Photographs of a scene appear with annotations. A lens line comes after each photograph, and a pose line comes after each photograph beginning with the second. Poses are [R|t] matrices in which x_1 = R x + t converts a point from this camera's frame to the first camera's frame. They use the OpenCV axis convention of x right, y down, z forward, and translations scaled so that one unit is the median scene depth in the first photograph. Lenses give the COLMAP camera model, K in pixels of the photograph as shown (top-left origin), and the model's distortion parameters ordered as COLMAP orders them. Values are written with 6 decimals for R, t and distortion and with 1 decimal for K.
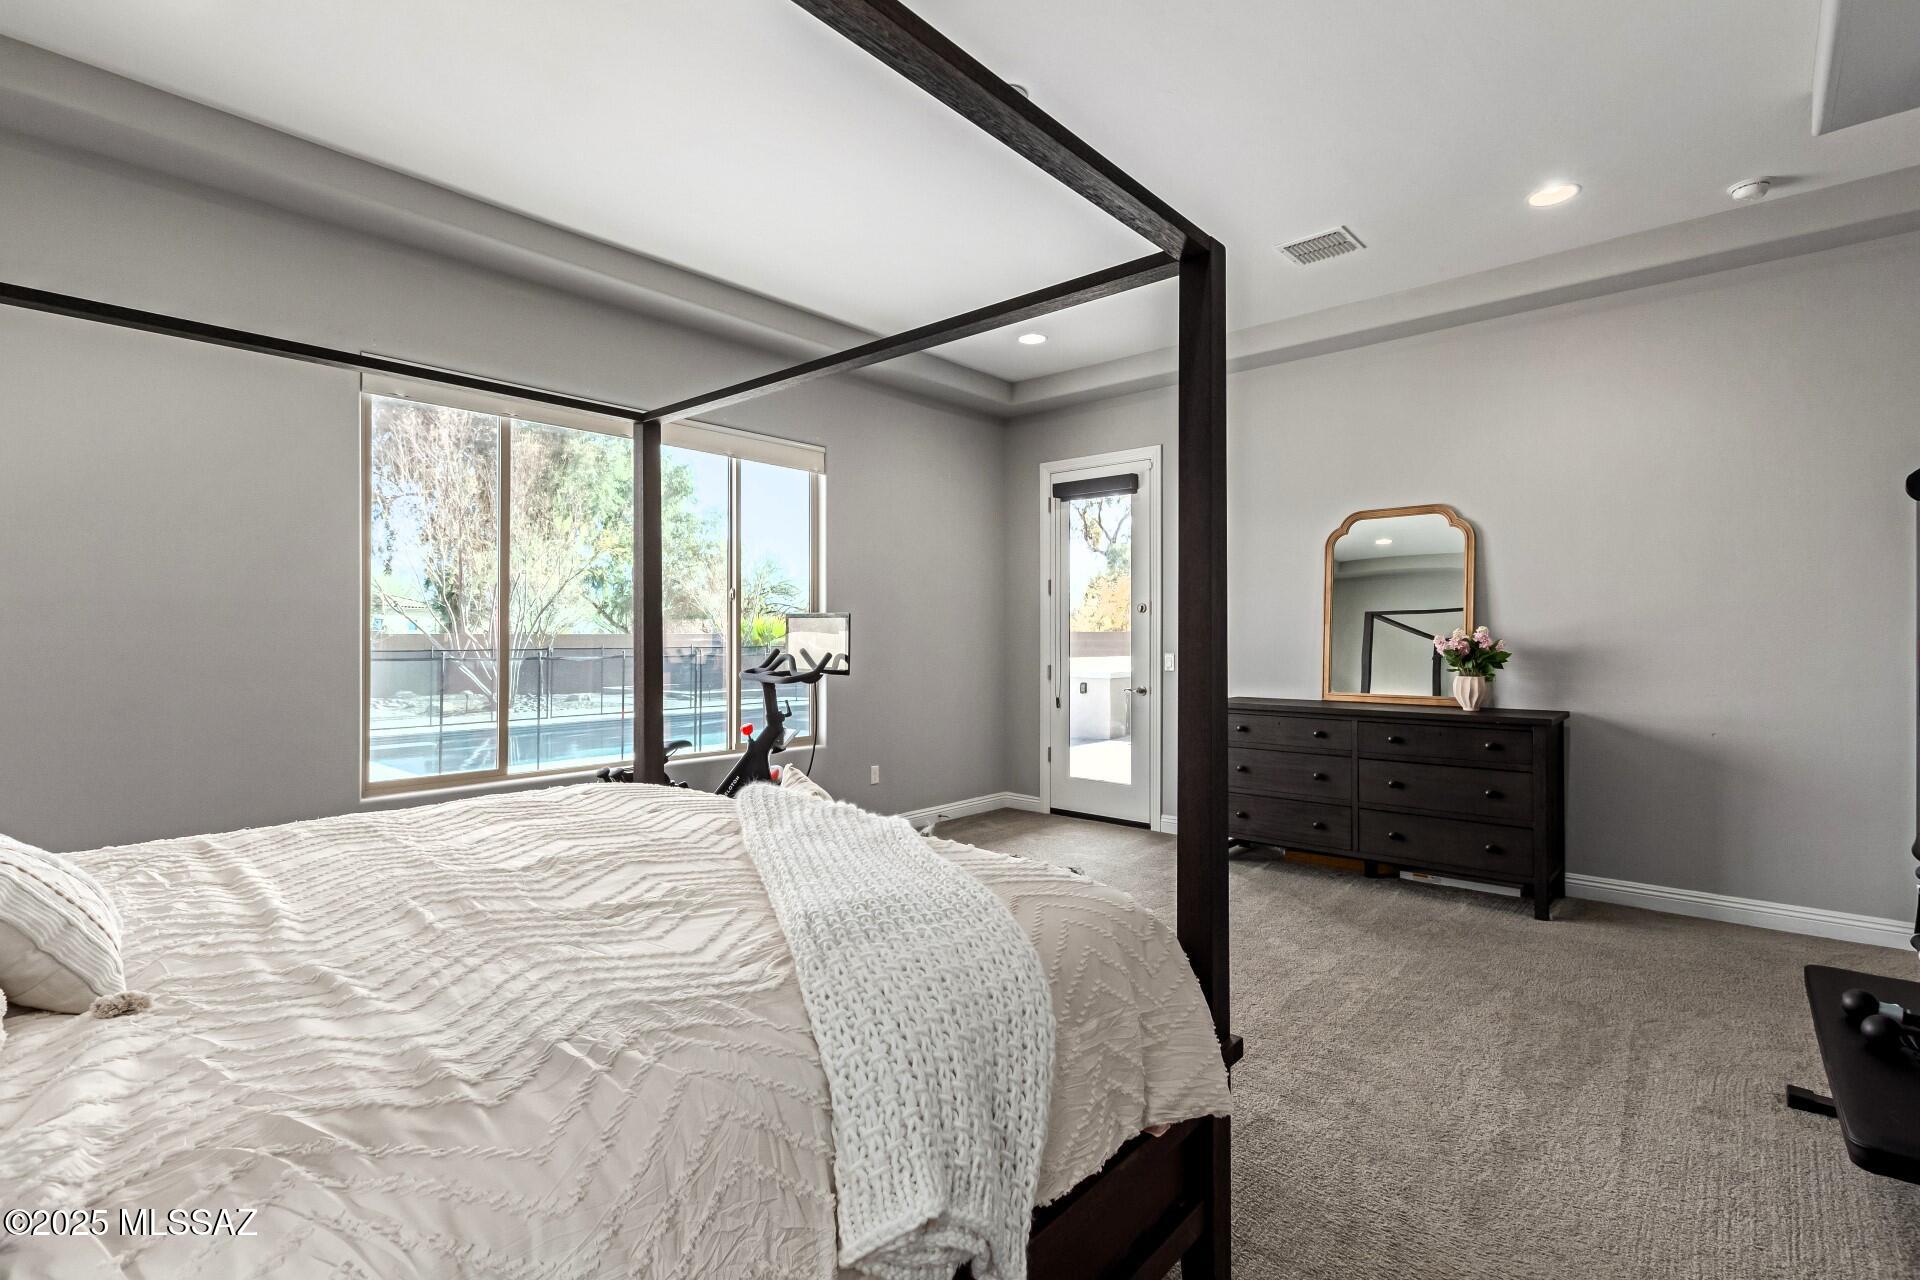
lens RADIAL K [[895.2, 0, 966.6], [0, 895.2, 640.1], [0, 0, 1]] dist [0.006283, -0.004522]
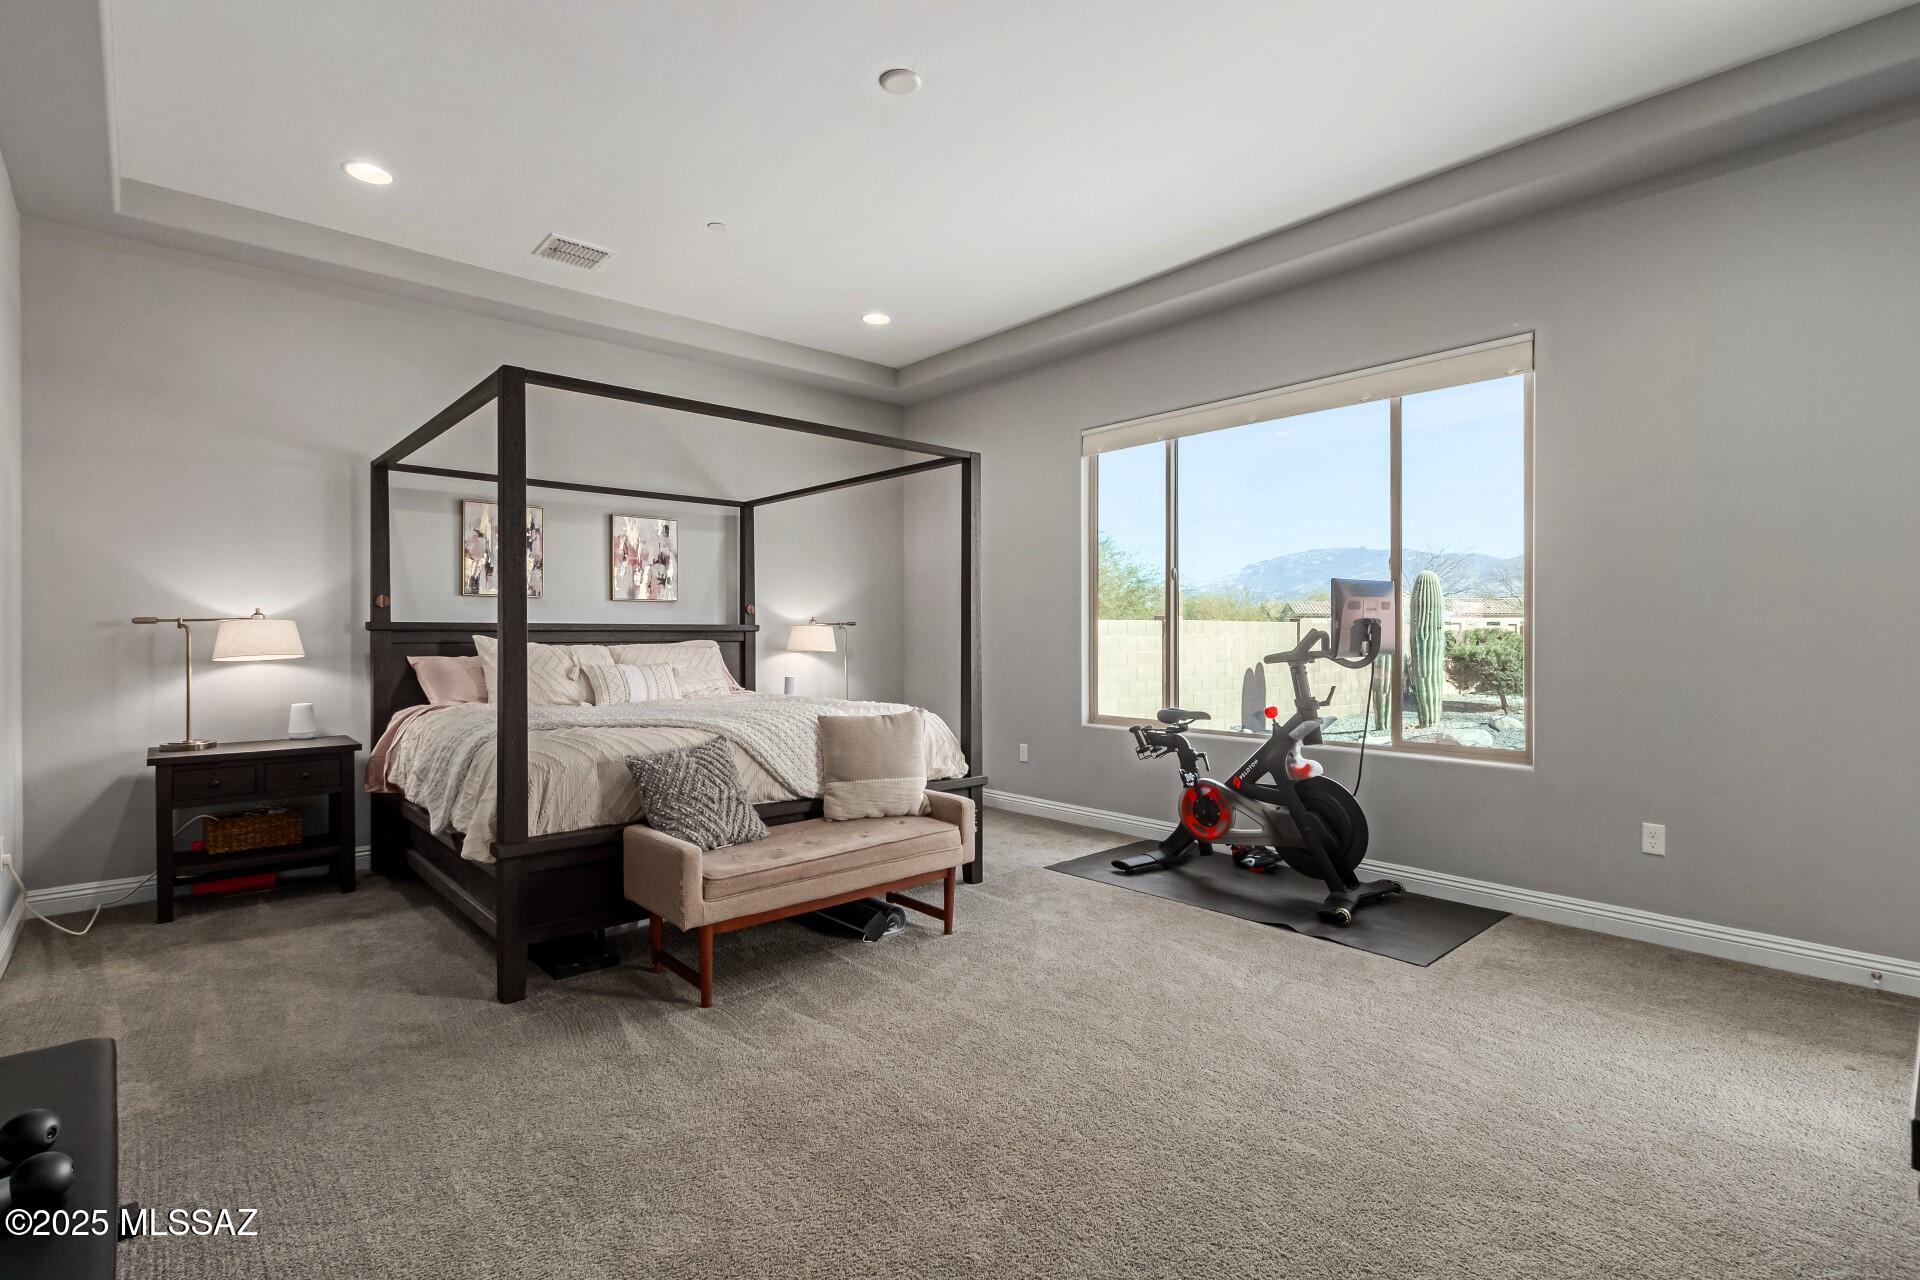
lens RADIAL K [[895.2, 0, 966.3], [0, 895.2, 637.7], [0, 0, 1]] dist [0.006283, -0.004522]
pose [[-0.111422, 0.013908, -0.993676, 0.700296], [0.007765, 0.999884, 0.013125, 0.008067], [0.993743, -0.006254, -0.111517, 0.783916]]
